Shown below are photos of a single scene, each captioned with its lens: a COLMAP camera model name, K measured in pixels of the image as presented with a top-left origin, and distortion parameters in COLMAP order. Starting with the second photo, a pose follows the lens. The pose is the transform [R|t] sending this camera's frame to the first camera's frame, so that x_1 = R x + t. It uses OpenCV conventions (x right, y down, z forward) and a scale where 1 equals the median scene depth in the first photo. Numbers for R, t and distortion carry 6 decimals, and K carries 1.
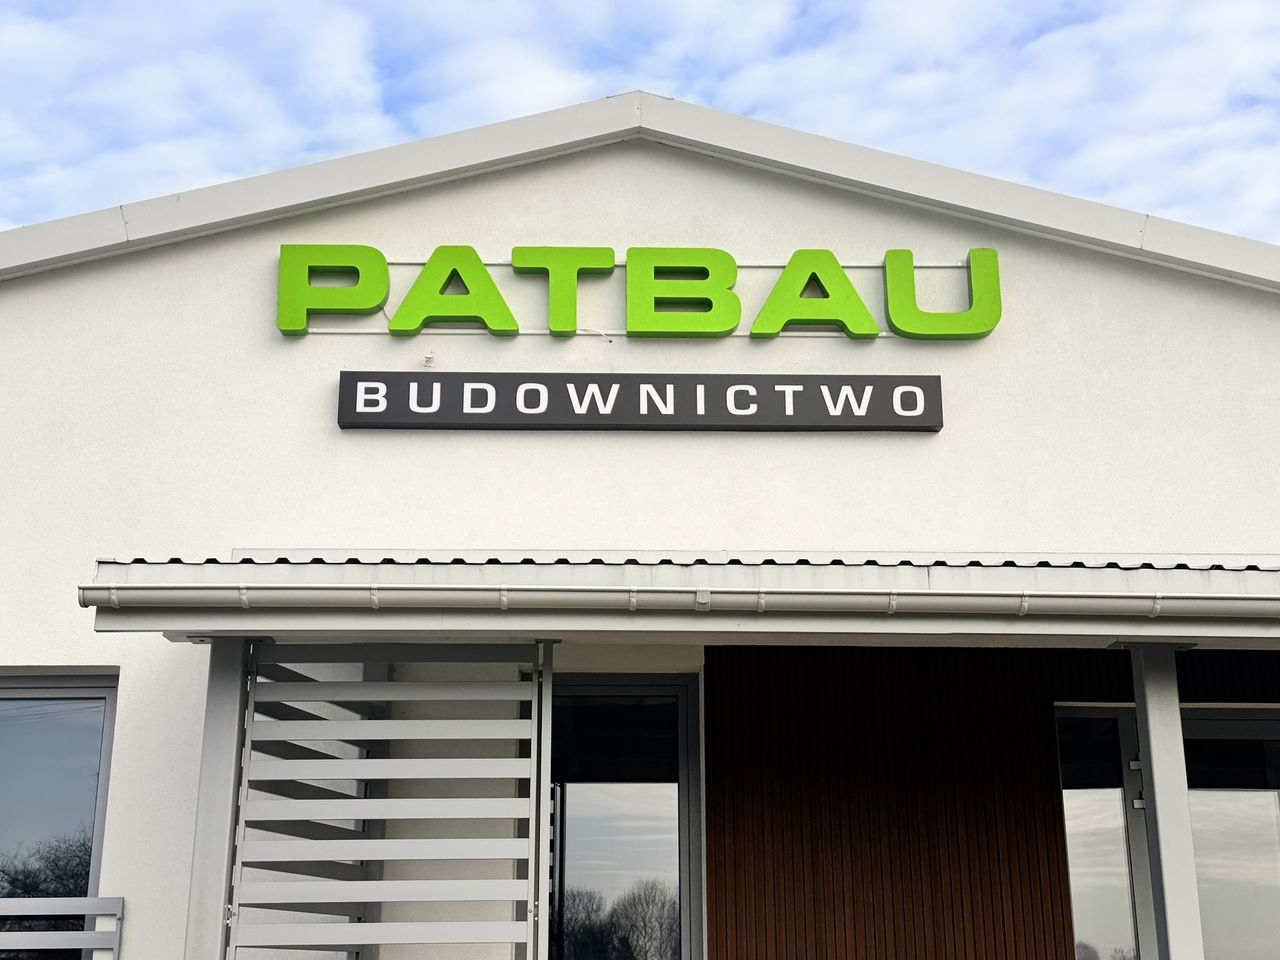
lens RADIAL K [[1663.5, 0, 640.1], [0, 1663.5, 472.7], [0, 0, 1]] dist [0.105682, 0.000000]
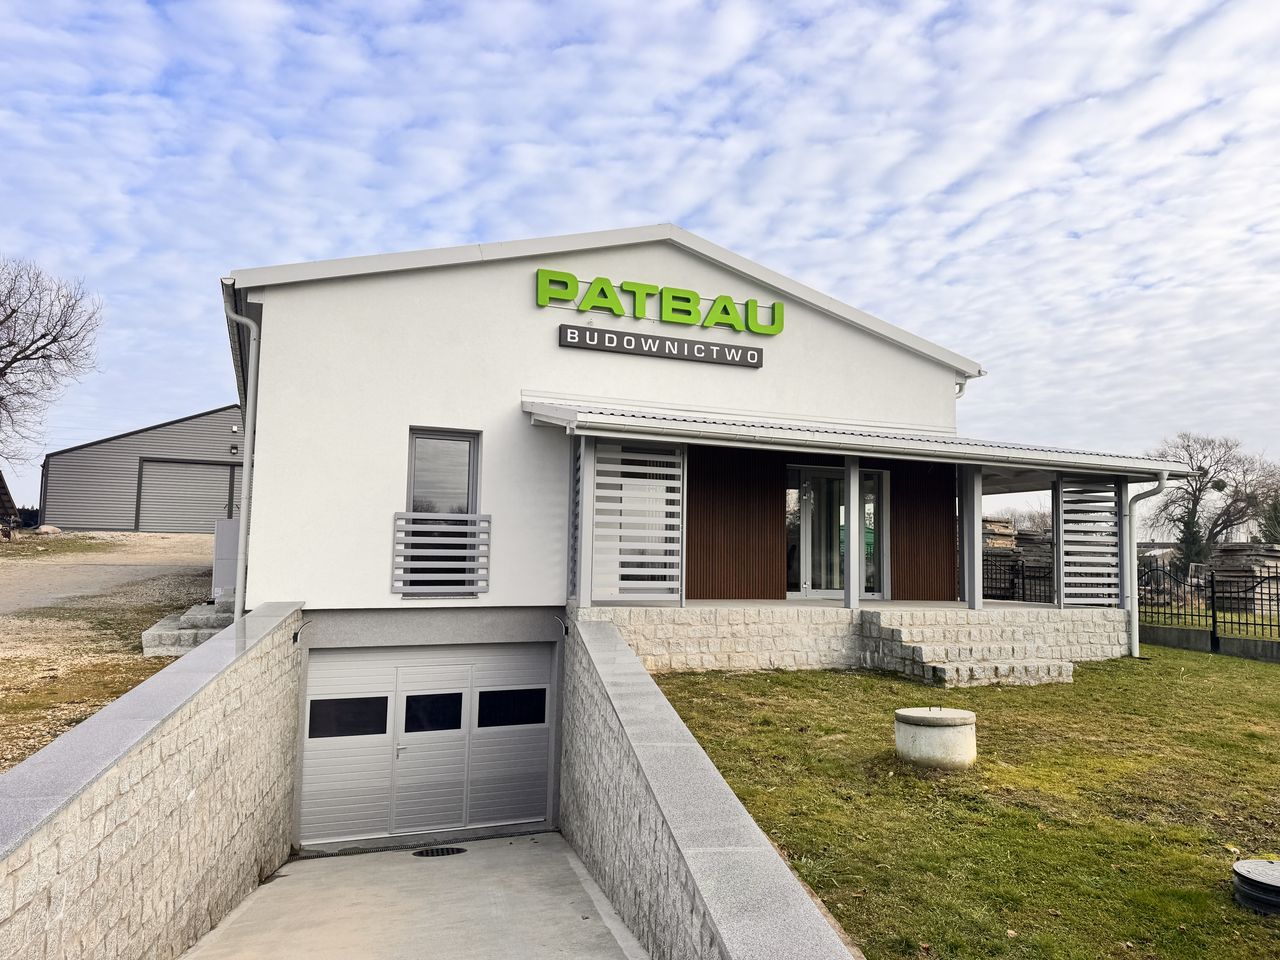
lens RADIAL K [[892.3, 0, 639.2], [0, 892.3, 487.0], [0, 0, 1]] dist [0.044199, -0.002876]
pose [[0.934175, 0.048391, 0.353518, -0.539058], [-0.123511, 0.973367, 0.193139, -0.096372], [-0.334757, -0.224089, 0.915272, -0.365408]]
